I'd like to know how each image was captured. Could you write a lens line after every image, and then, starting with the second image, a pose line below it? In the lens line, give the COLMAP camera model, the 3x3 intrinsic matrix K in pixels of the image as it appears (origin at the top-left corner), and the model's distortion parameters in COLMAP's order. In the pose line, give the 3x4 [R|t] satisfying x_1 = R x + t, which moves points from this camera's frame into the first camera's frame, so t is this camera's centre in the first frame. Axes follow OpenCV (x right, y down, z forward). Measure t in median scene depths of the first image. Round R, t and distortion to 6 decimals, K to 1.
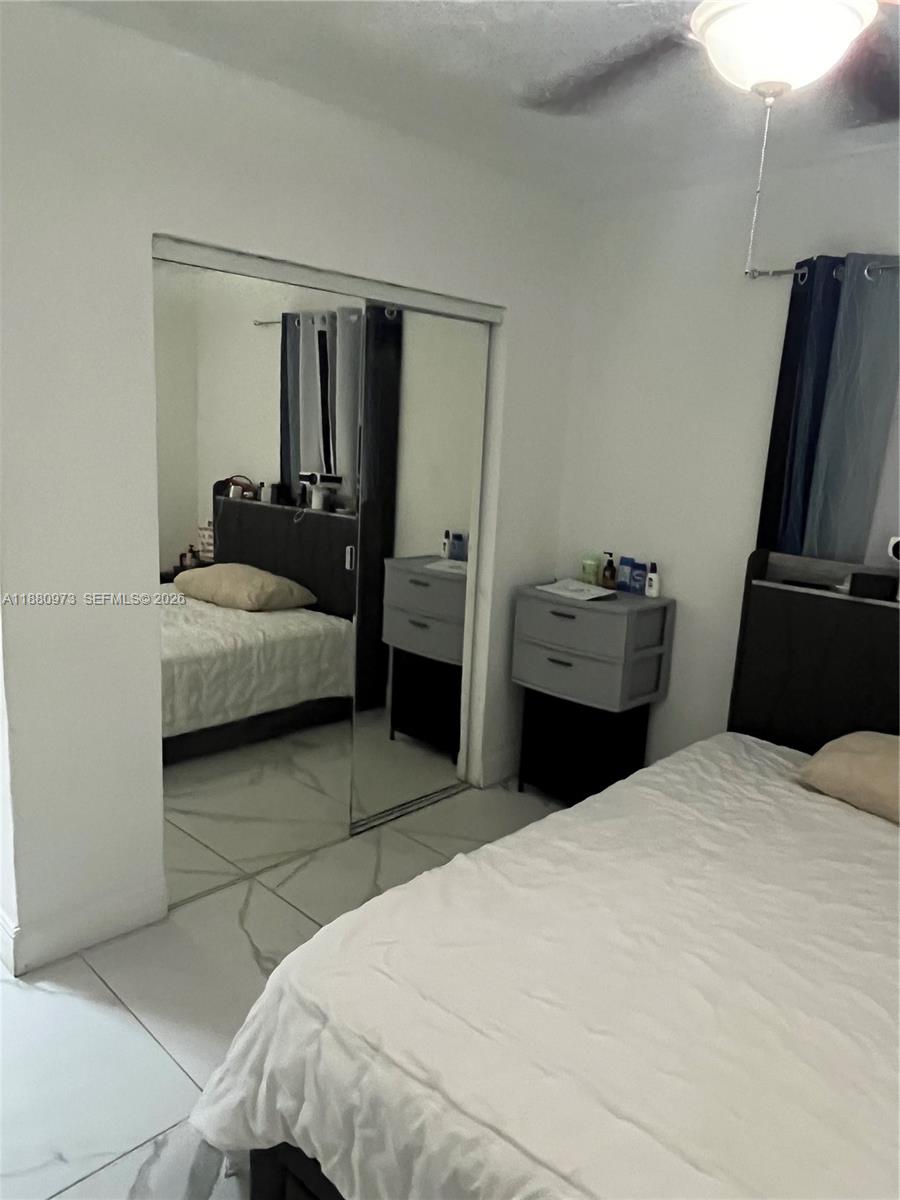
lens RADIAL K [[812.7, 0, 454.1], [0, 812.7, 604.7], [0, 0, 1]] dist [-0.043580, 0.037274]
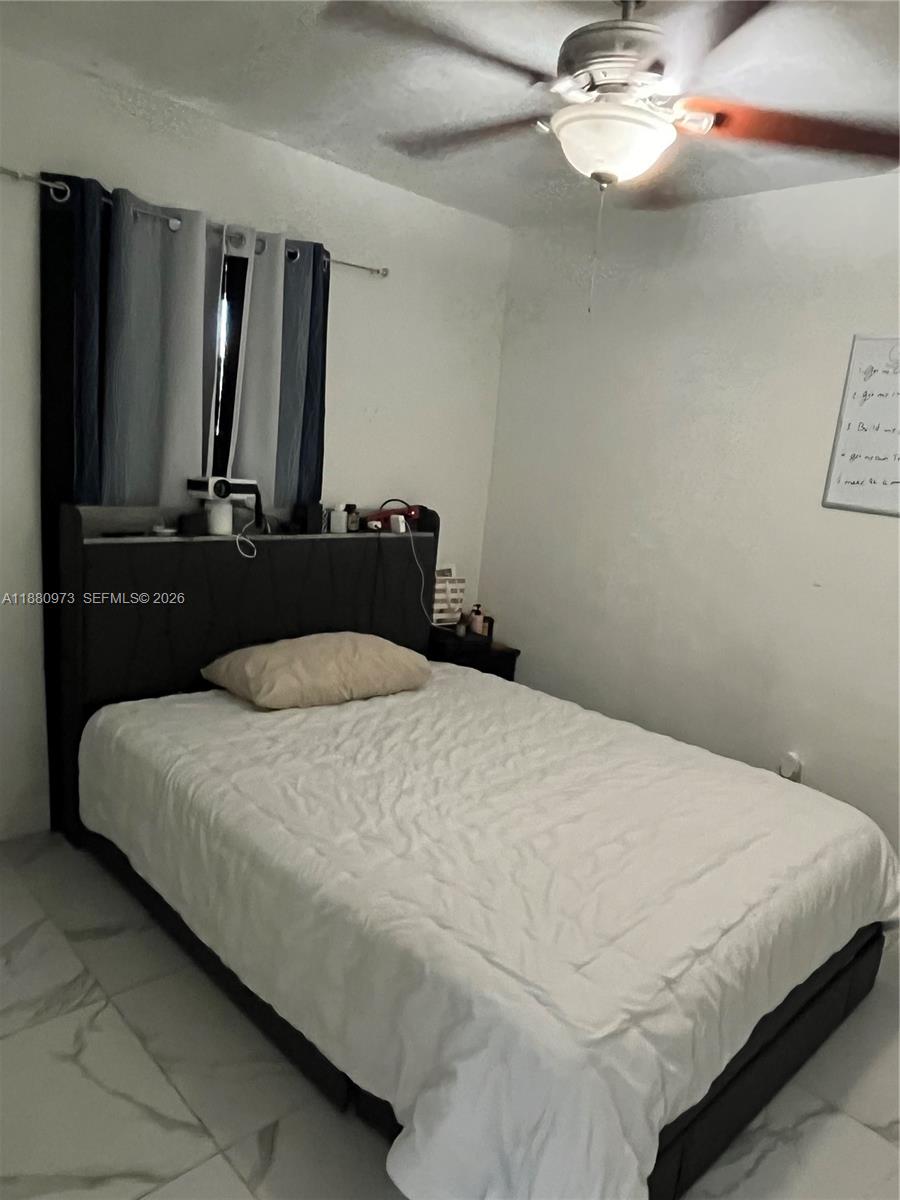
lens RADIAL K [[812.7, 0, 454.1], [0, 812.7, 604.7], [0, 0, 1]] dist [-0.043580, 0.037274]
pose [[0.059280, -0.252351, 0.965818, -1.032515], [0.127995, 0.961455, 0.243355, -0.266104], [-0.990002, 0.109194, 0.089294, 1.094524]]
